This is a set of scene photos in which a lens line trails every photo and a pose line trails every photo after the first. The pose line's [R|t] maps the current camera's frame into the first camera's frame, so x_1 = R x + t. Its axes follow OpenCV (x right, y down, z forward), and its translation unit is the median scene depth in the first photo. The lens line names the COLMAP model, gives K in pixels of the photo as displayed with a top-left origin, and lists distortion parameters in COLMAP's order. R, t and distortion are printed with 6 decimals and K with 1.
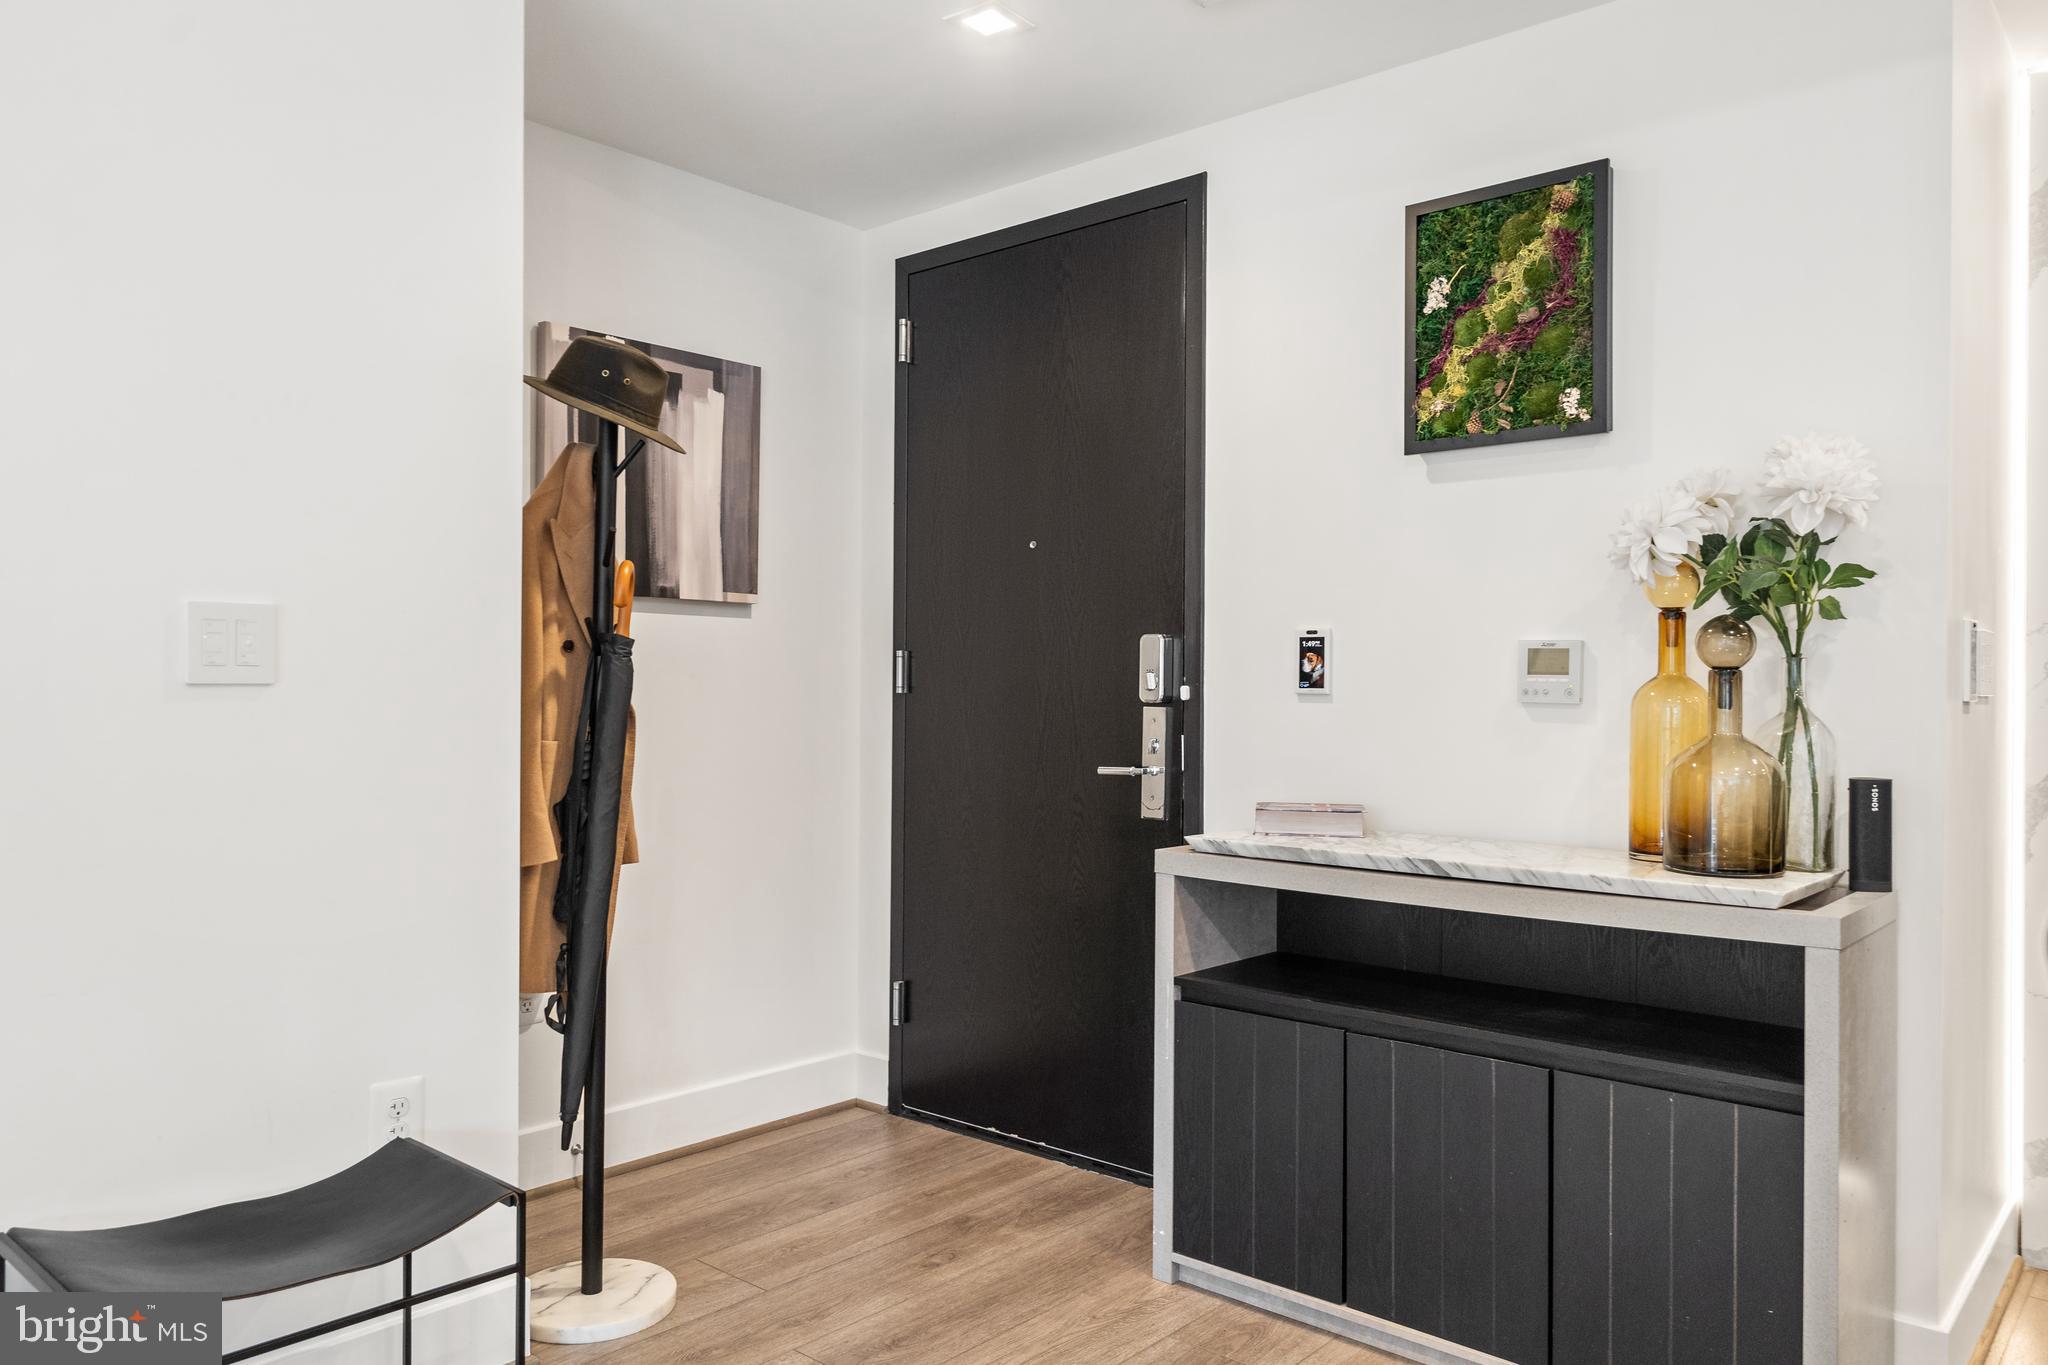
lens RADIAL K [[1422.4, 0, 1025.2], [0, 1422.4, 680.5], [0, 0, 1]] dist [-0.007639, -0.001207]
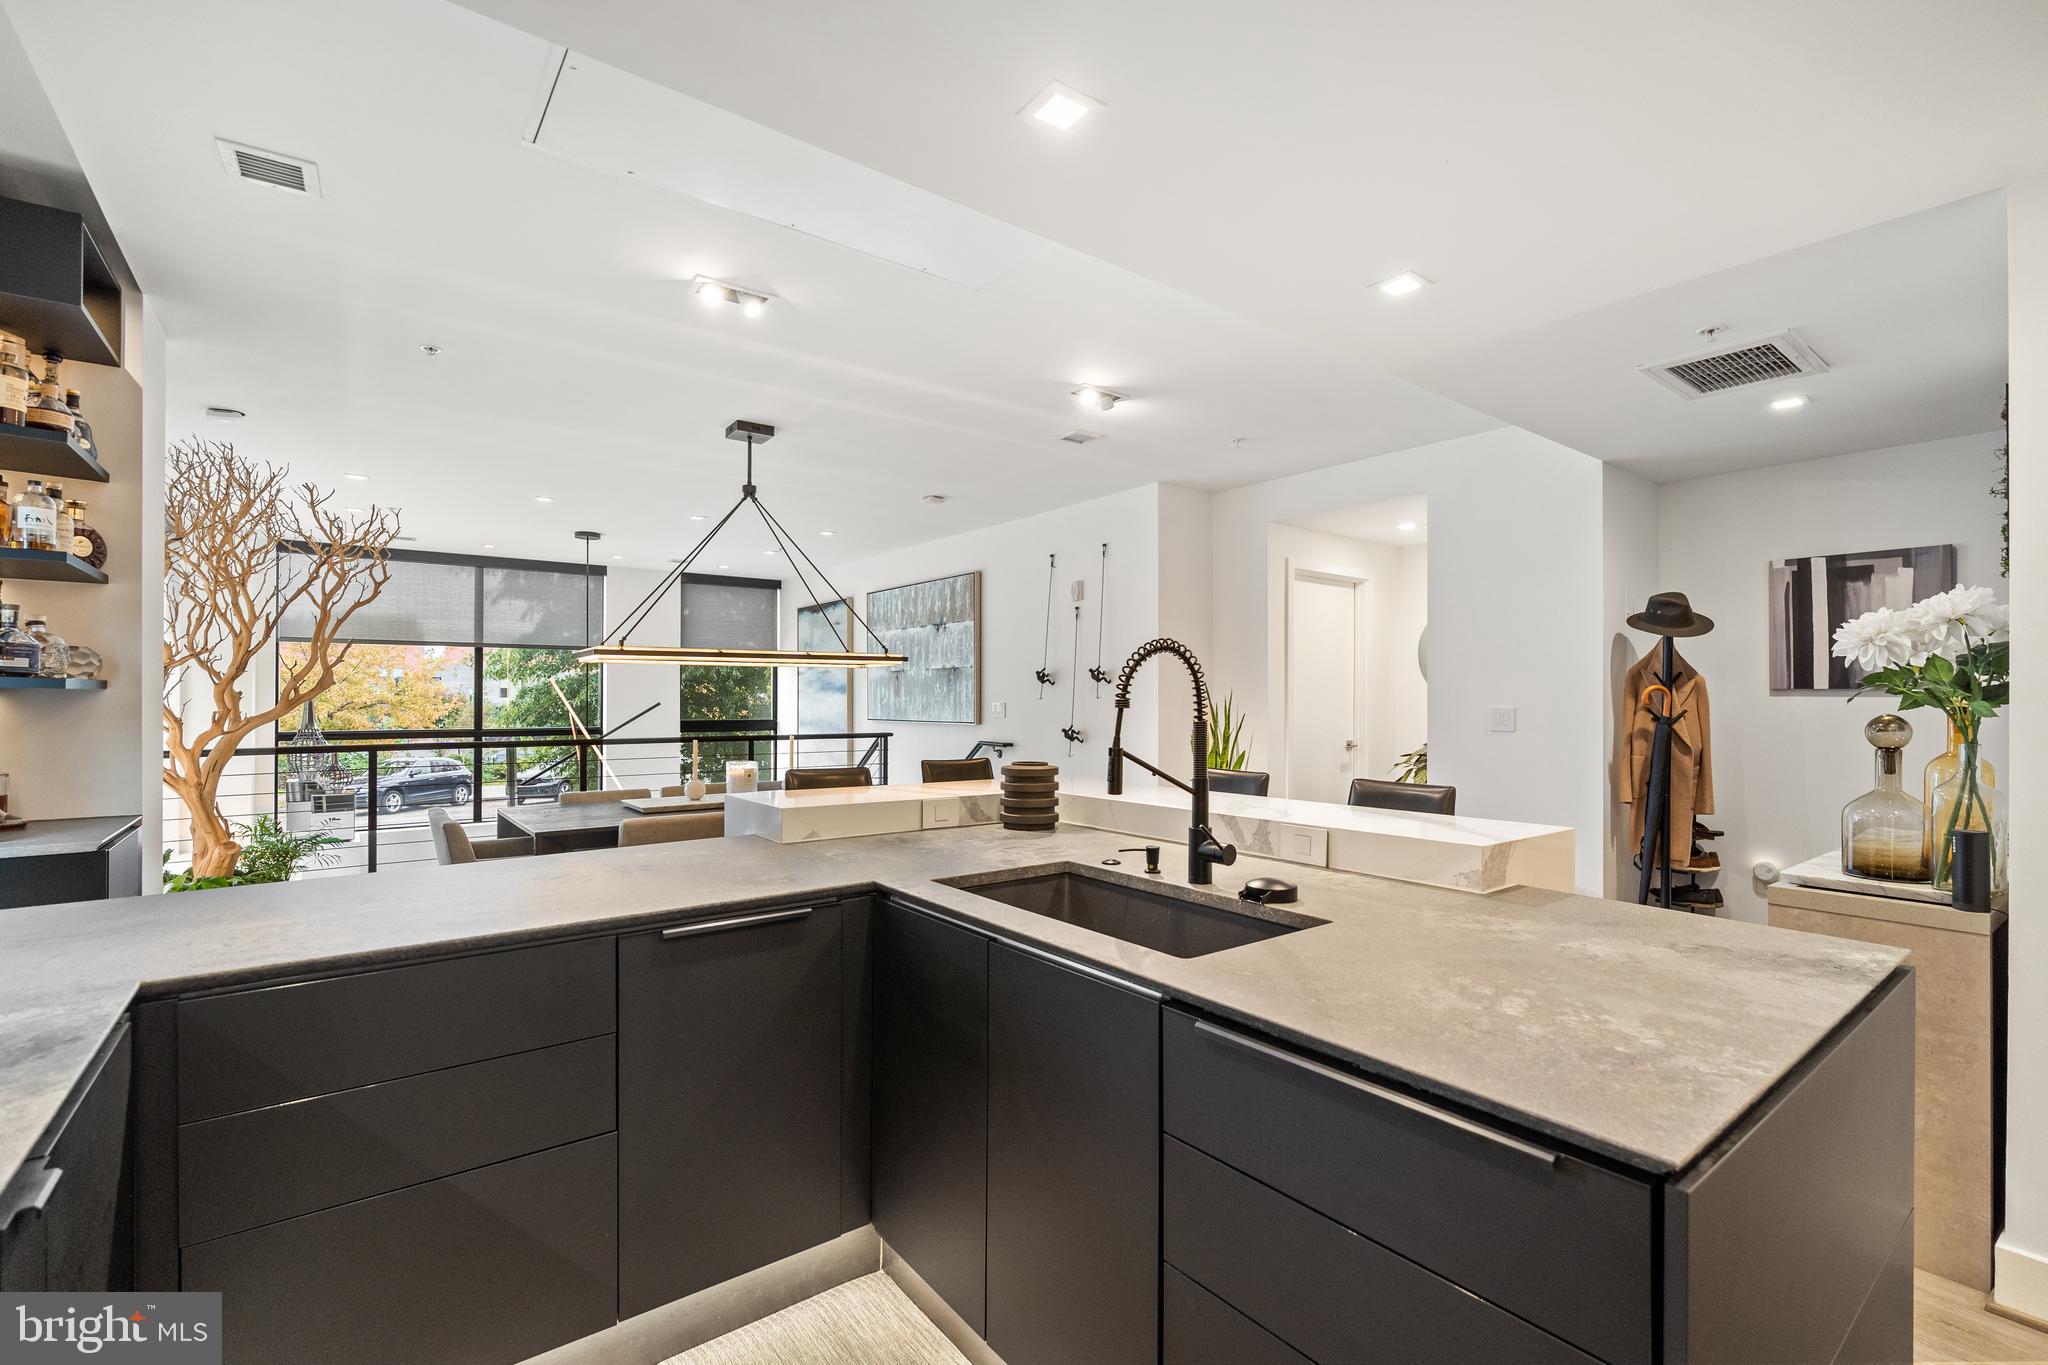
lens RADIAL K [[912.2, 0, 1018.7], [0, 912.2, 687.9], [0, 0, 1]] dist [-0.002343, -0.000132]
pose [[-0.208594, -0.017187, -0.977851, 1.626761], [0.001697, 0.999838, -0.017935, -0.056785], [0.978001, -0.005400, -0.208531, 0.252136]]
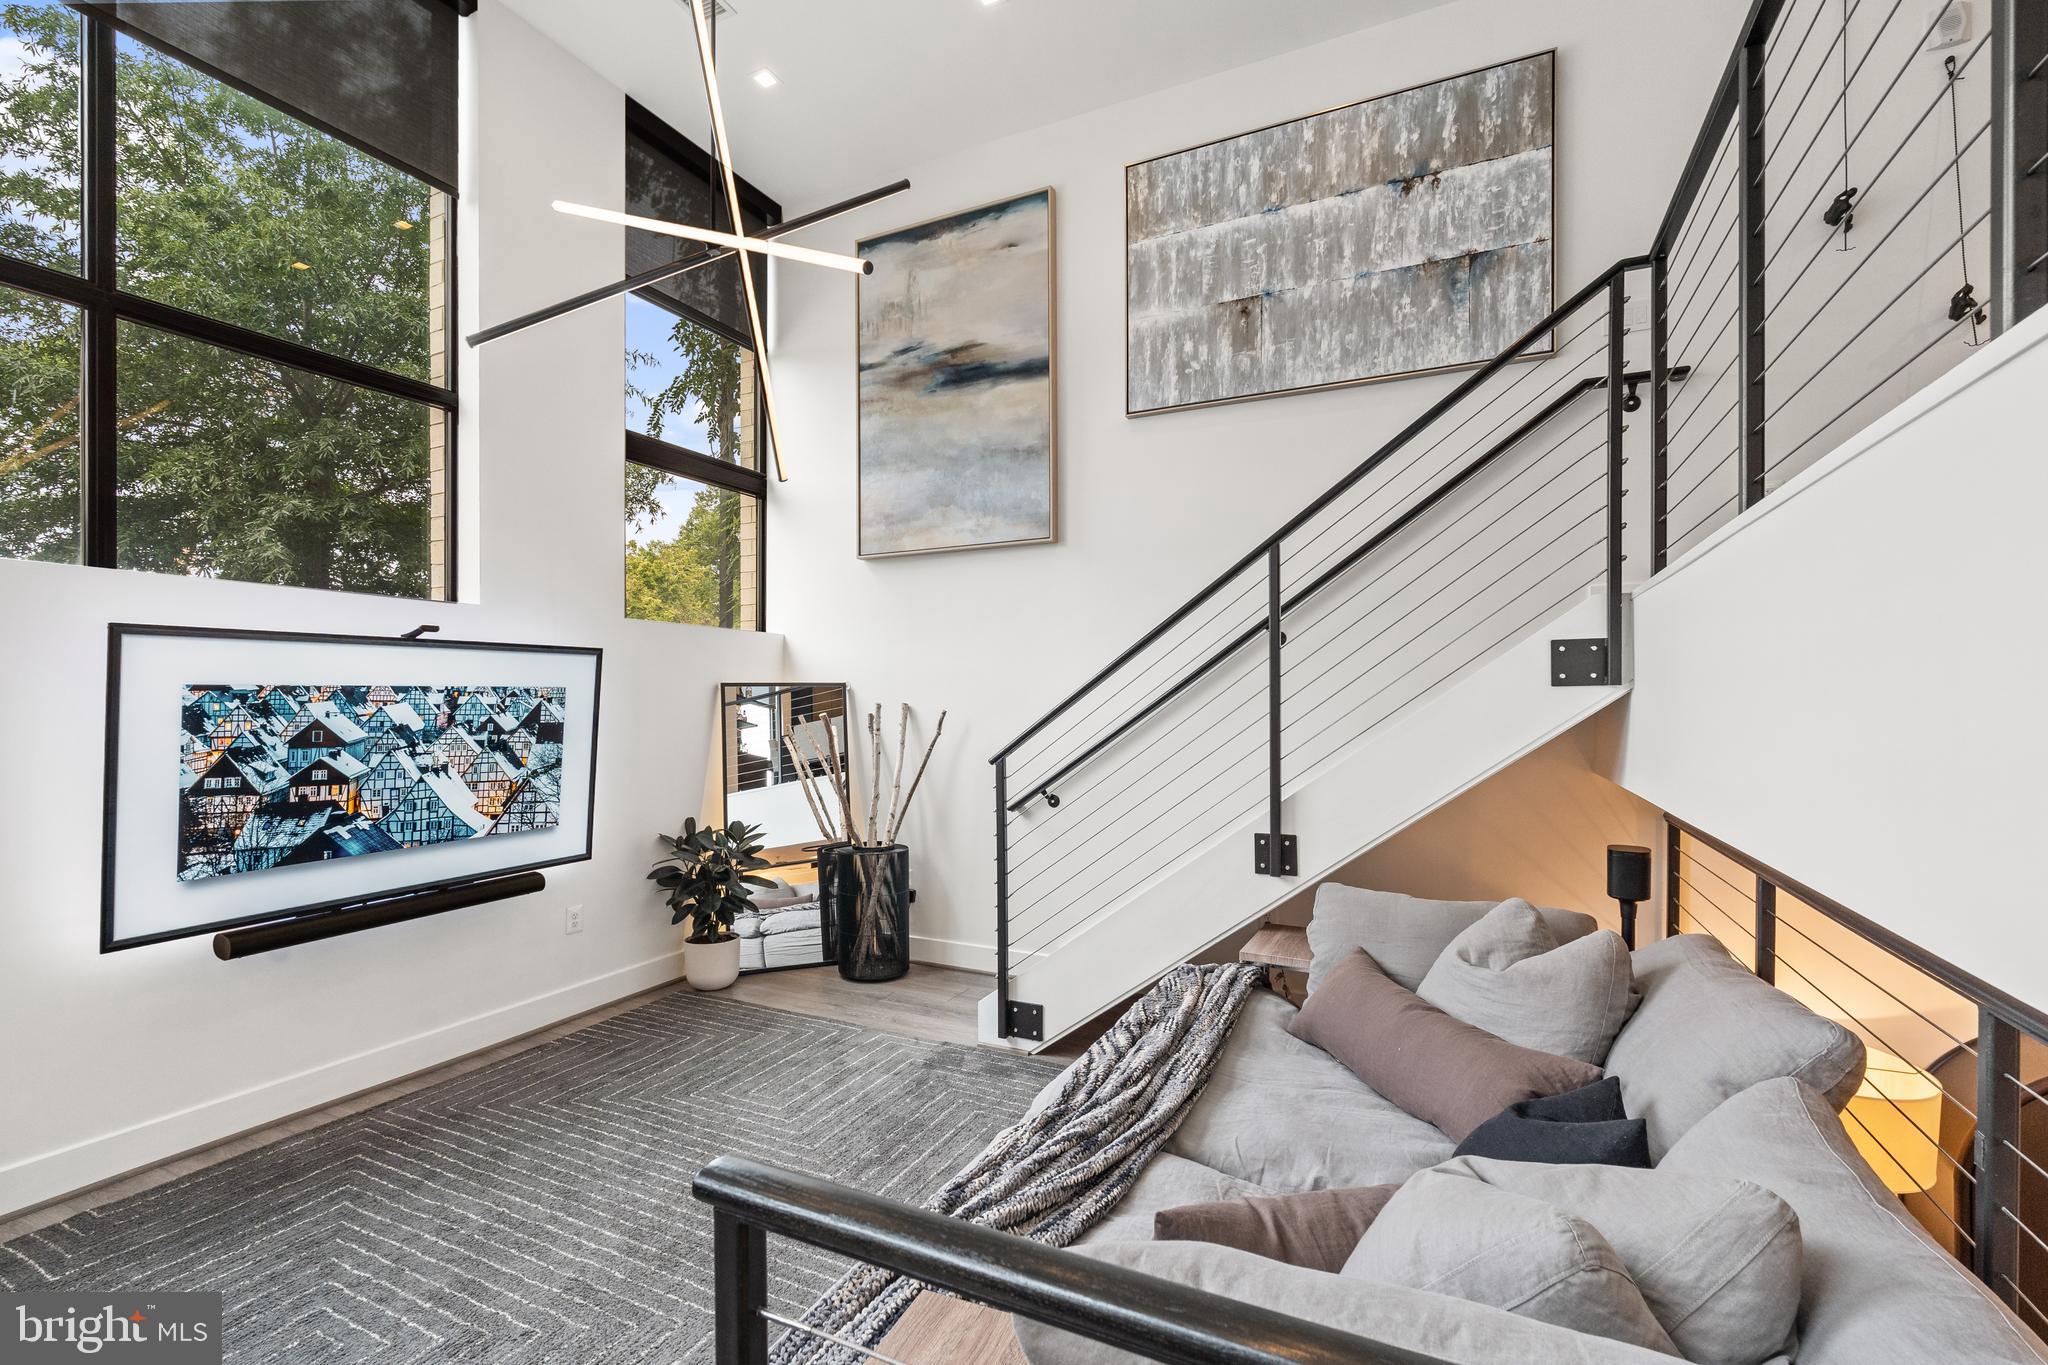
lens RADIAL K [[912.2, 0, 1022.4], [0, 912.2, 695.0], [0, 0, 1]] dist [-0.002343, -0.000132]
pose [[0.251076, -0.008502, -0.967930, -0.064964], [0.004503, 0.999961, -0.007615, 0.586982], [0.967957, -0.002447, 0.251105, -1.764361]]
